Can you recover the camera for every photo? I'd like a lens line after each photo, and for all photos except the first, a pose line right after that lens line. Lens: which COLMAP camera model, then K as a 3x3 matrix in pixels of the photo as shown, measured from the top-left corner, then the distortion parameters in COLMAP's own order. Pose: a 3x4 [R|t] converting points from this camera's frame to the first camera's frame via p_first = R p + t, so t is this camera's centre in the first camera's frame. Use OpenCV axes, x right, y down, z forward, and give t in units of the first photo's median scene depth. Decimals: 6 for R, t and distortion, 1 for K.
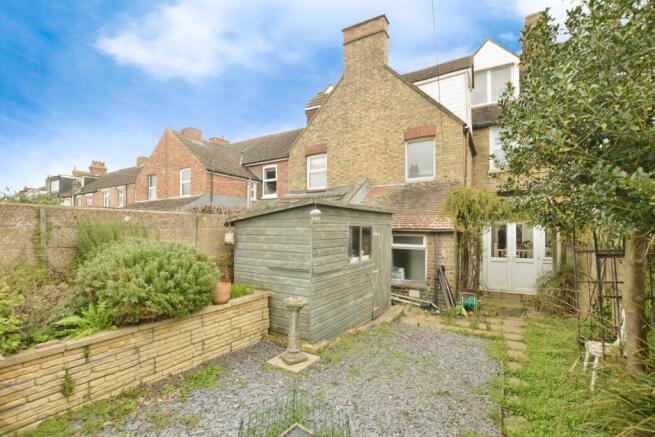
lens RADIAL K [[283.0, 0, 327.5], [0, 283.0, 218.5], [0, 0, 1]] dist [-0.031767, 0.000085]
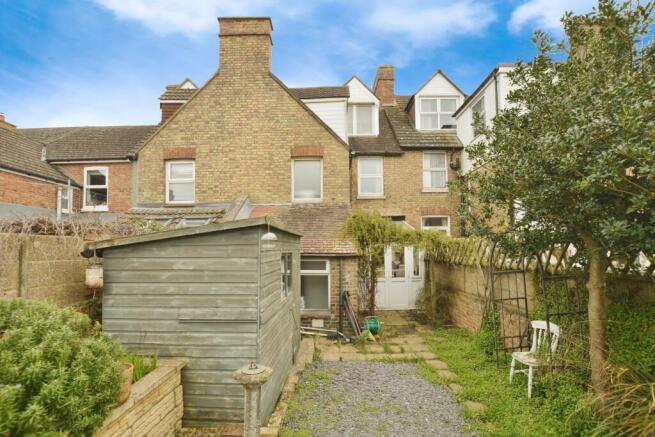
lens RADIAL K [[290.6, 0, 326.2], [0, 290.6, 234.5], [0, 0, 1]] dist [-0.028163, 0.000621]
pose [[0.867077, 0.015464, 0.497934, -0.110321], [-0.008169, 0.999825, -0.016826, -0.006722], [-0.498107, 0.010522, 0.867052, 0.117983]]
